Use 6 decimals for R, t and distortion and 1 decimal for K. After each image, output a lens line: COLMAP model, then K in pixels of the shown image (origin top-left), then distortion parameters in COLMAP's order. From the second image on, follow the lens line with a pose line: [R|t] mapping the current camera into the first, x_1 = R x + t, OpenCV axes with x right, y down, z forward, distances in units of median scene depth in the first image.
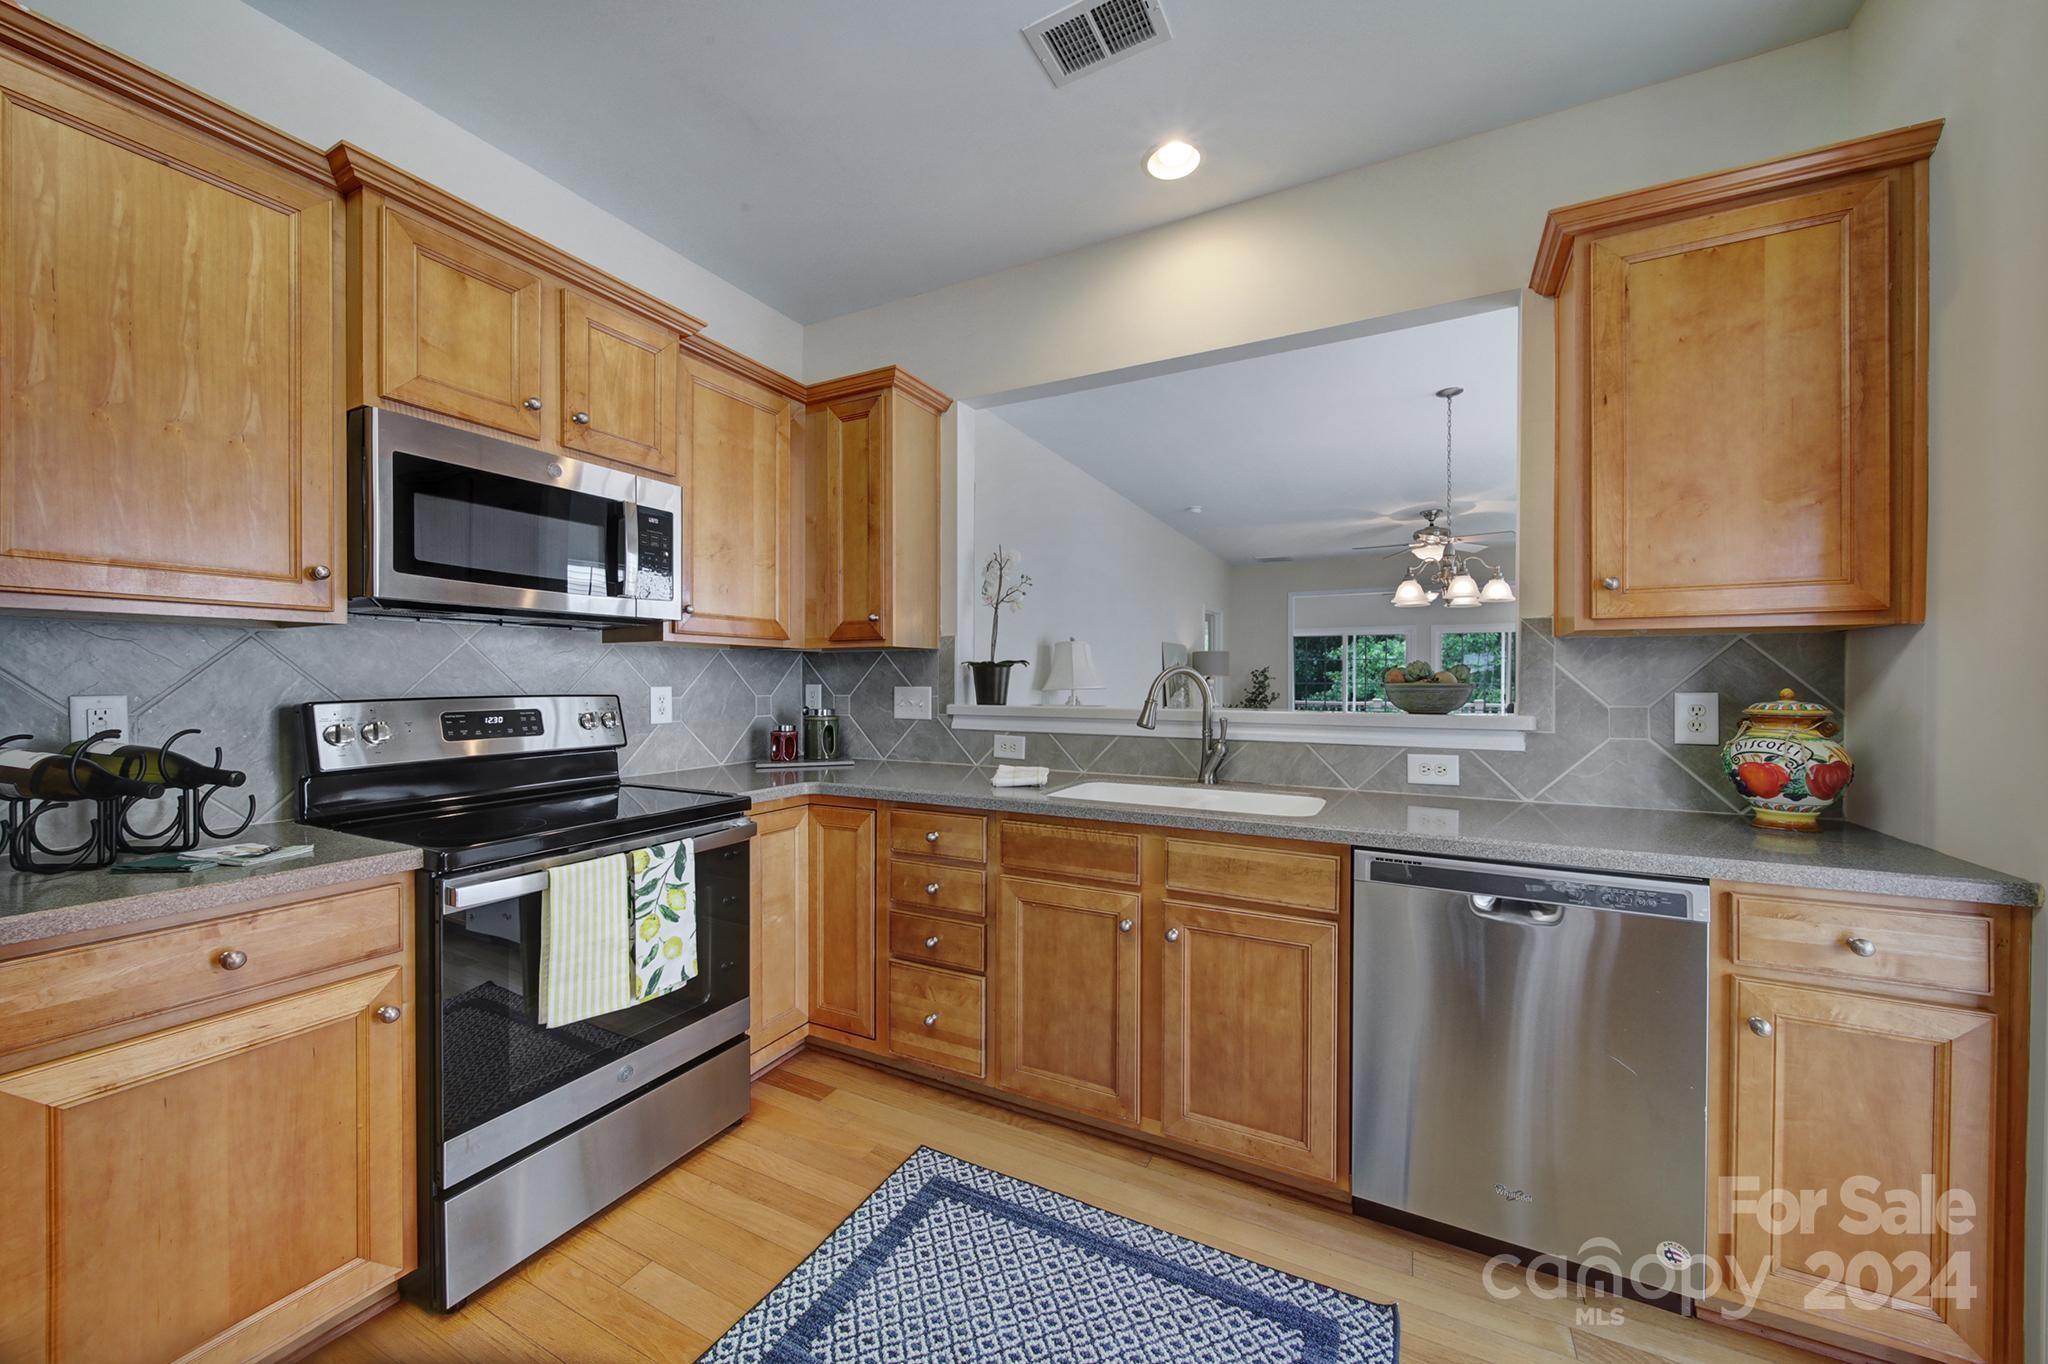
lens RADIAL K [[696.8, 0, 1024.0], [0, 696.8, 682.0], [0, 0, 1]] dist [0.000496, 0.000096]
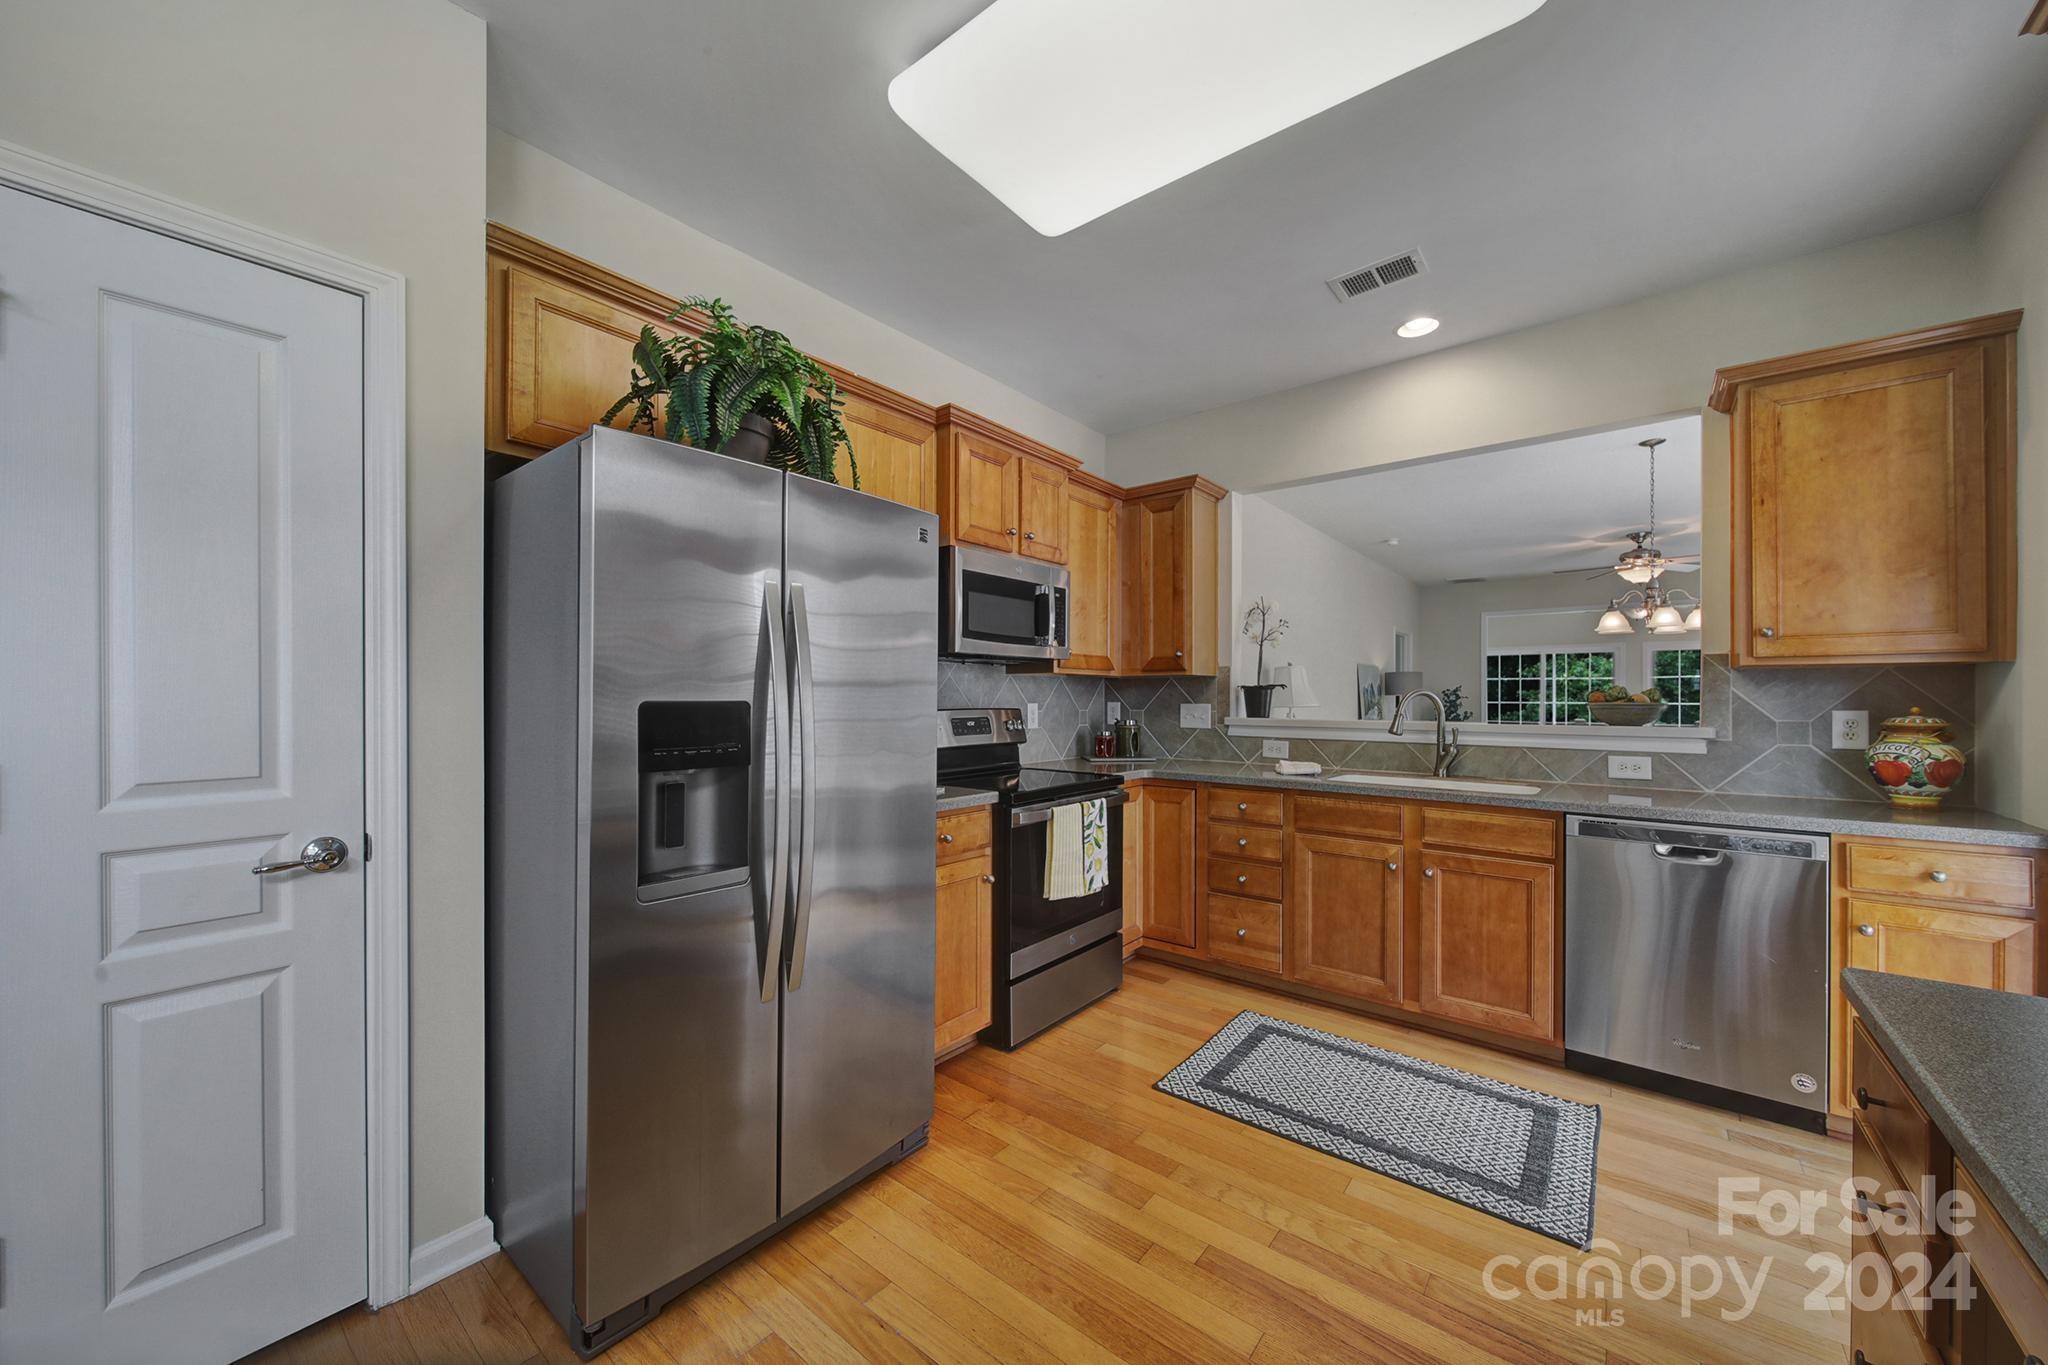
lens RADIAL K [[737.2, 0, 1026.5], [0, 737.2, 693.7], [0, 0, 1]] dist [-0.000647, -0.000413]
pose [[0.984937, 0.001390, -0.172907, -0.363789], [-0.002944, 0.999958, -0.008730, 0.000437], [0.172888, 0.009108, 0.984899, -0.701144]]
